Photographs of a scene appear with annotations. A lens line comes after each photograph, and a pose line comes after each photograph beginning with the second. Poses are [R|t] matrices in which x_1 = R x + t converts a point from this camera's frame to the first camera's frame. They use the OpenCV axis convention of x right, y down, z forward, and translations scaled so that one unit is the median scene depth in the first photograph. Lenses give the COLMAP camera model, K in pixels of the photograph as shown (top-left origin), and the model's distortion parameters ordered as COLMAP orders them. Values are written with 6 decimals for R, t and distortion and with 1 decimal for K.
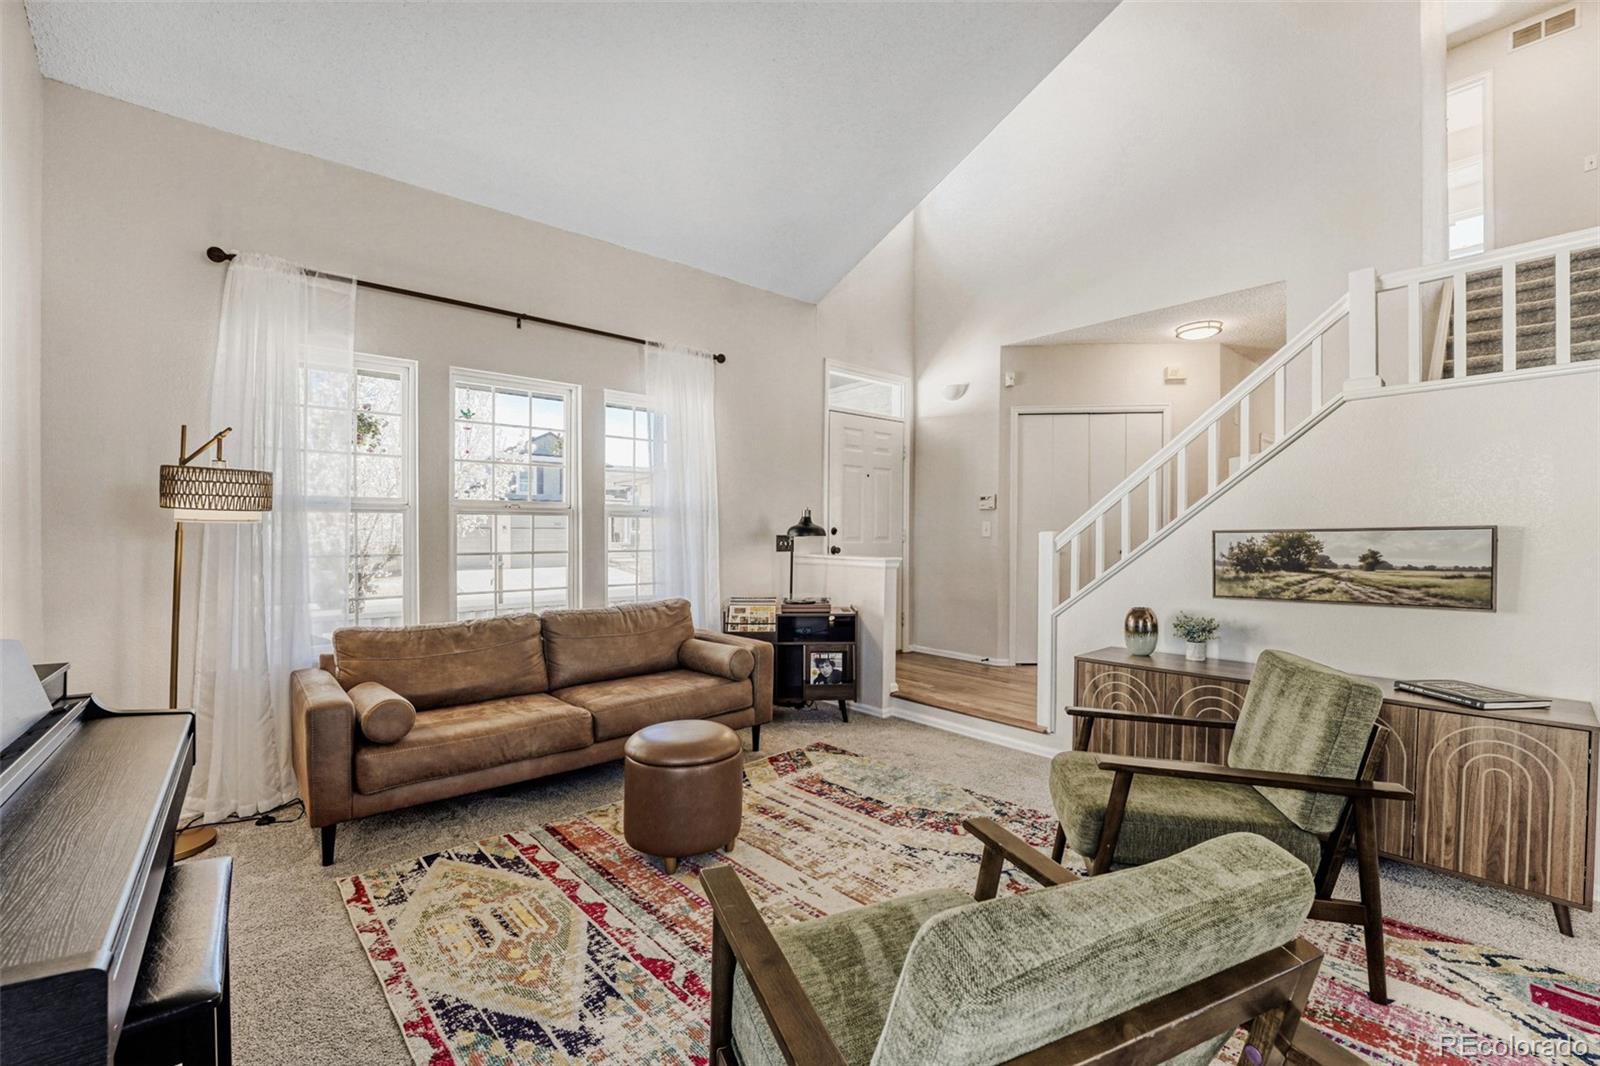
lens RADIAL K [[661.1, 0, 809.4], [0, 661.1, 537.4], [0, 0, 1]] dist [-0.028817, 0.003440]
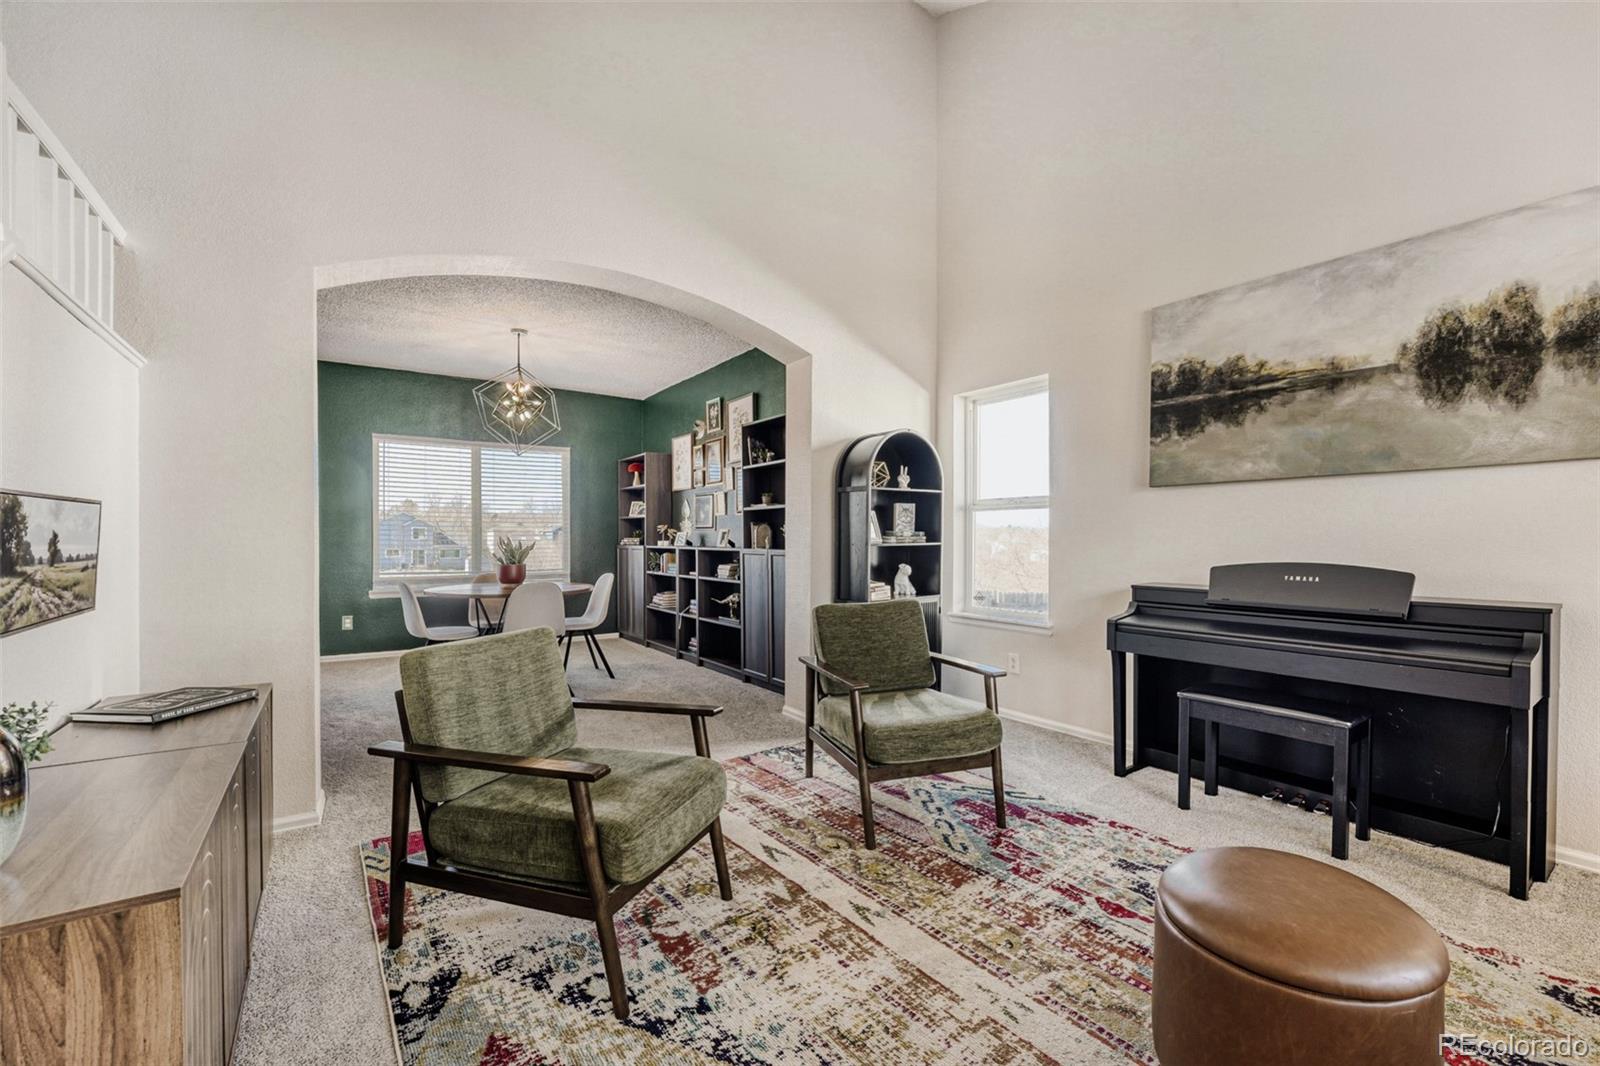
lens RADIAL K [[661.1, 0, 810.9], [0, 661.1, 544.8], [0, 0, 1]] dist [-0.028817, 0.003440]
pose [[-0.995421, 0.000691, 0.095582, 0.098965], [0.001290, 0.999980, 0.006203, 0.027086], [-0.095576, 0.006298, -0.995402, 1.226003]]
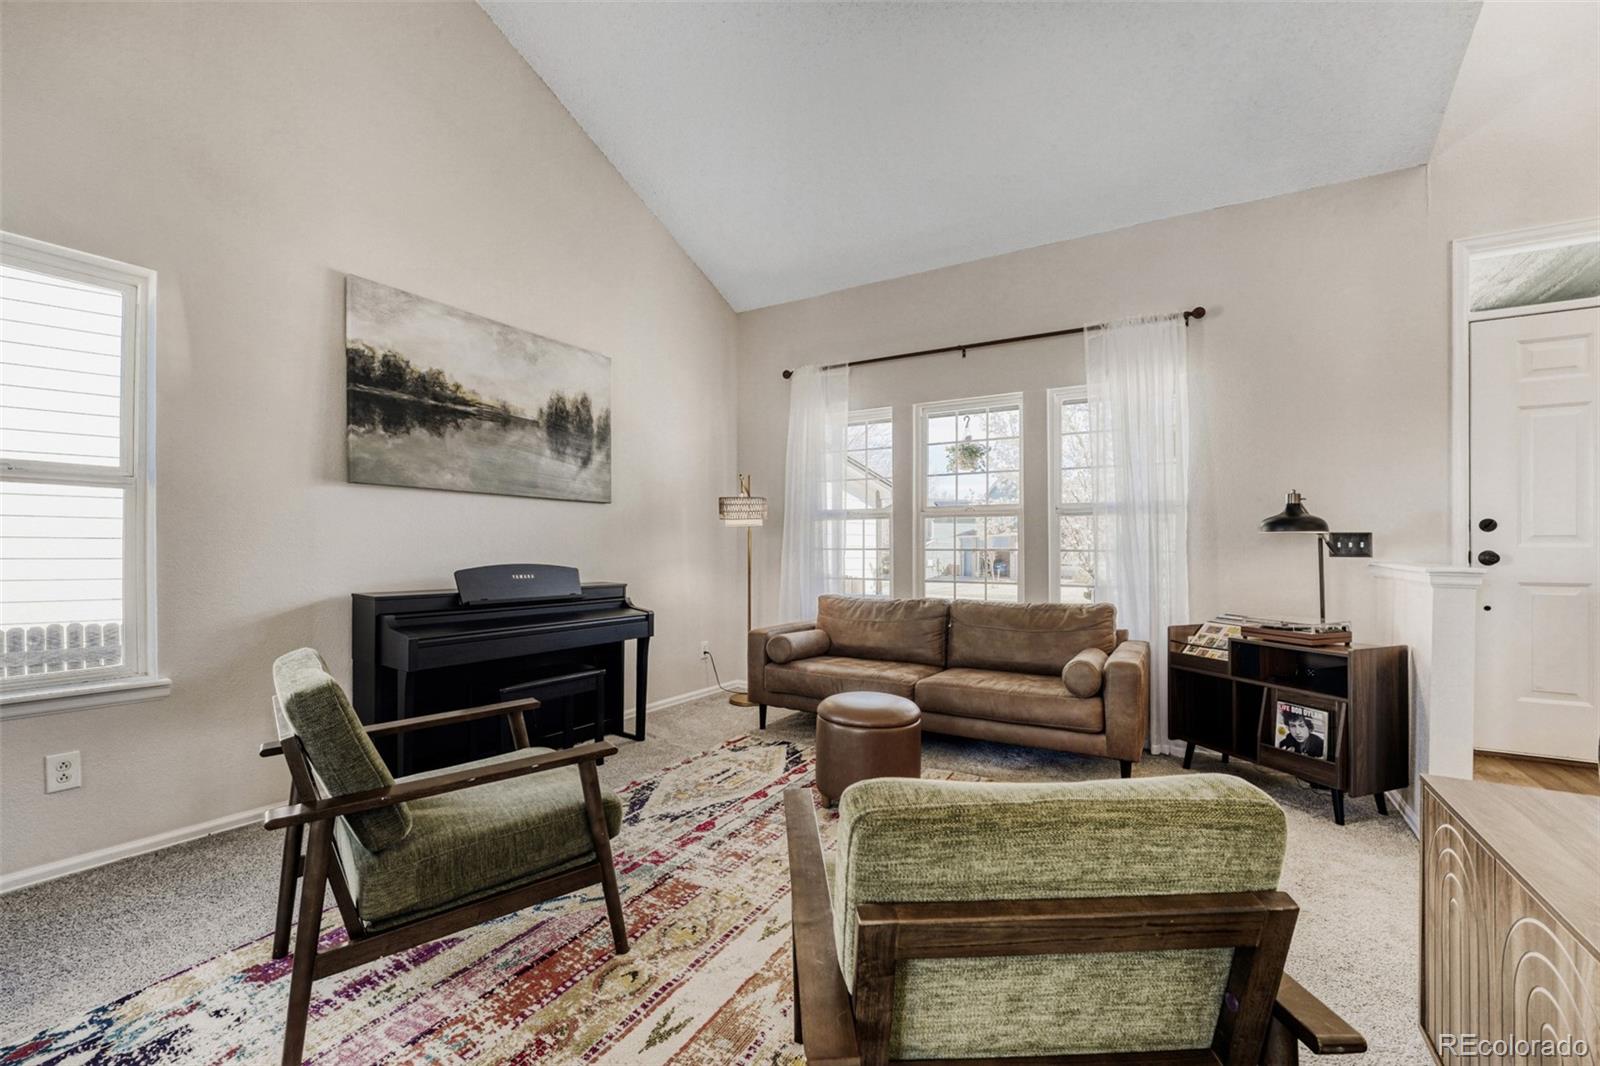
lens RADIAL K [[661.1, 0, 794.0], [0, 661.1, 541.6], [0, 0, 1]] dist [-0.028817, 0.003440]
pose [[0.293005, -0.004250, -0.956101, 0.698852], [-0.008585, 0.999938, -0.007076, 0.024358], [0.956072, 0.010282, 0.292951, 0.438012]]
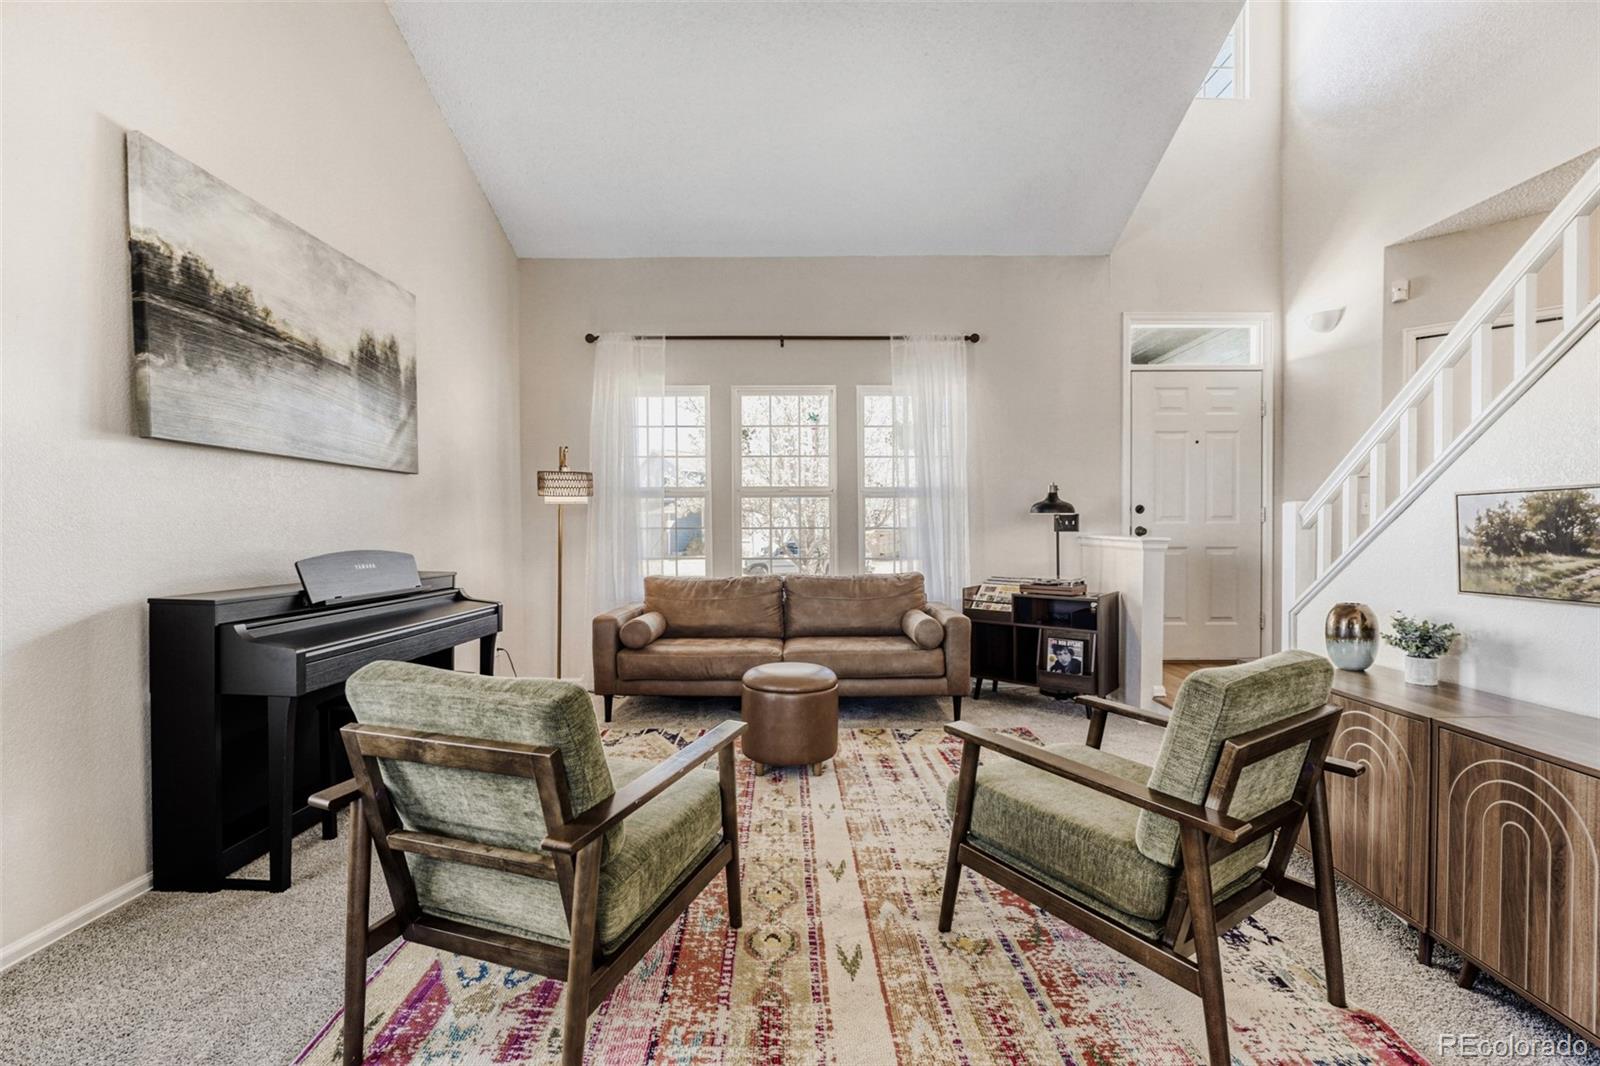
lens RADIAL K [[705.3, 0, 808.7], [0, 705.3, 526.7], [0, 0, 1]] dist [-0.021839, 0.002036]
pose [[0.748429, 0.002692, -0.663210, 0.566650], [-0.003148, 0.999995, 0.000507, 0.024790], [0.663208, 0.001709, 0.748433, 0.038503]]
